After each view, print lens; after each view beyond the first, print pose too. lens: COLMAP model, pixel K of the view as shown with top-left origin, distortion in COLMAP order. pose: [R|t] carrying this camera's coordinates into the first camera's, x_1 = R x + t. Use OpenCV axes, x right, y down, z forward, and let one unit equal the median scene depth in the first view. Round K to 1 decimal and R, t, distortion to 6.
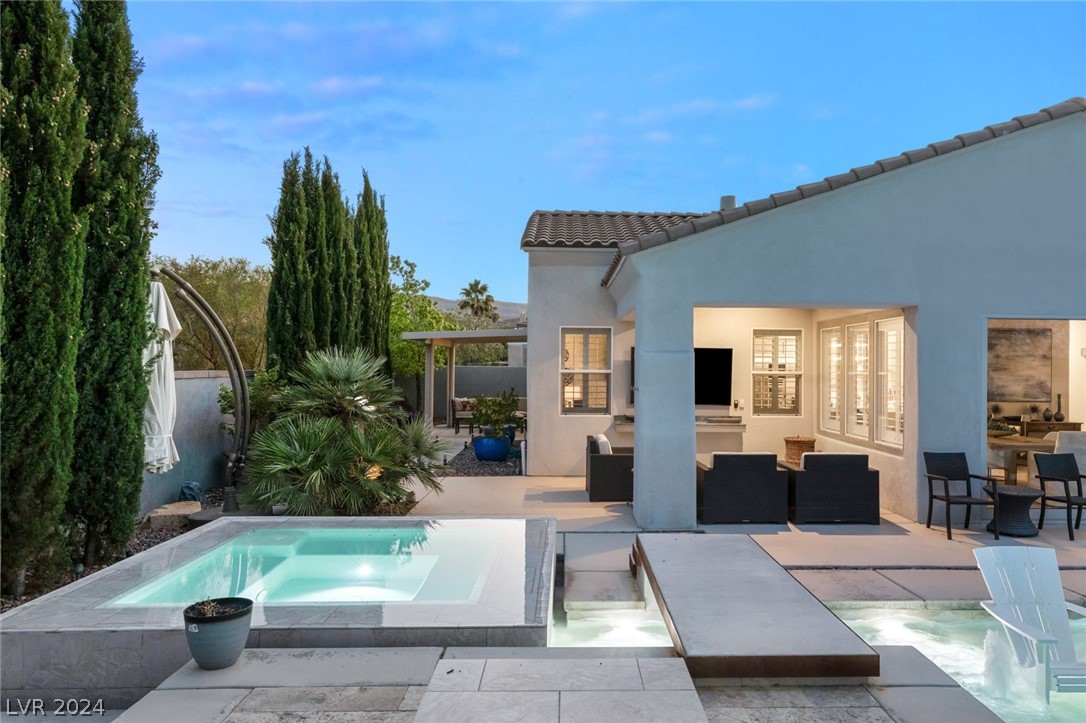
lens RADIAL K [[764.2, 0, 581.3], [0, 764.2, 364.1], [0, 0, 1]] dist [0.004796, 0.001911]
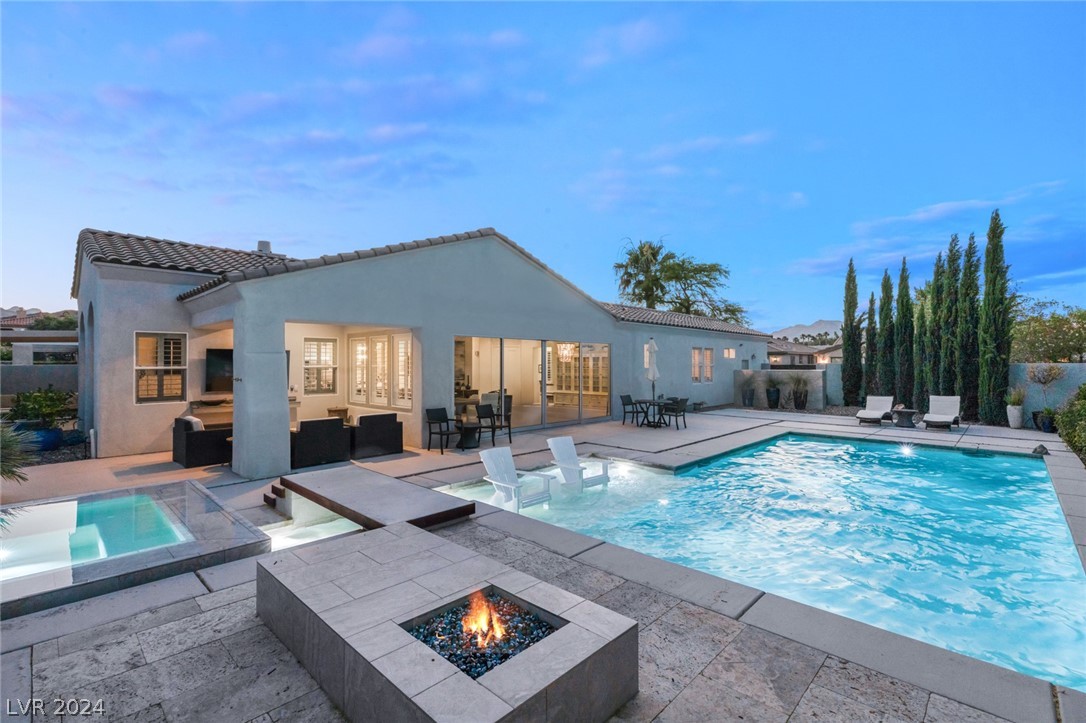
lens RADIAL K [[492.1, 0, 550.4], [0, 492.1, 362.6], [0, 0, 1]] dist [0.009182, 0.000233]
pose [[0.711581, -0.009695, 0.702537, -0.155735], [0.006235, 0.999953, 0.007483, -0.001311], [-0.702576, -0.000944, 0.711608, -0.031483]]
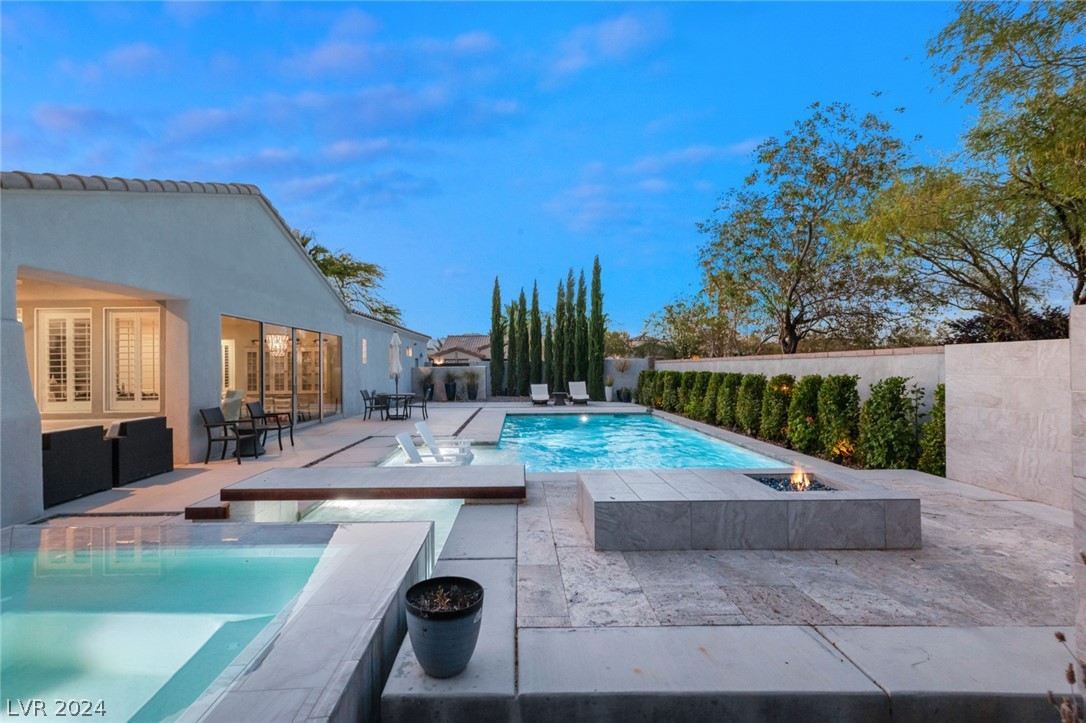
lens RADIAL K [[492.1, 0, 550.4], [0, 492.1, 362.6], [0, 0, 1]] dist [0.009182, 0.000233]
pose [[0.011463, -0.004533, 0.999924, -0.411989], [0.008293, 0.999956, 0.004438, 0.033968], [-0.999900, 0.008242, 0.011500, 0.372724]]
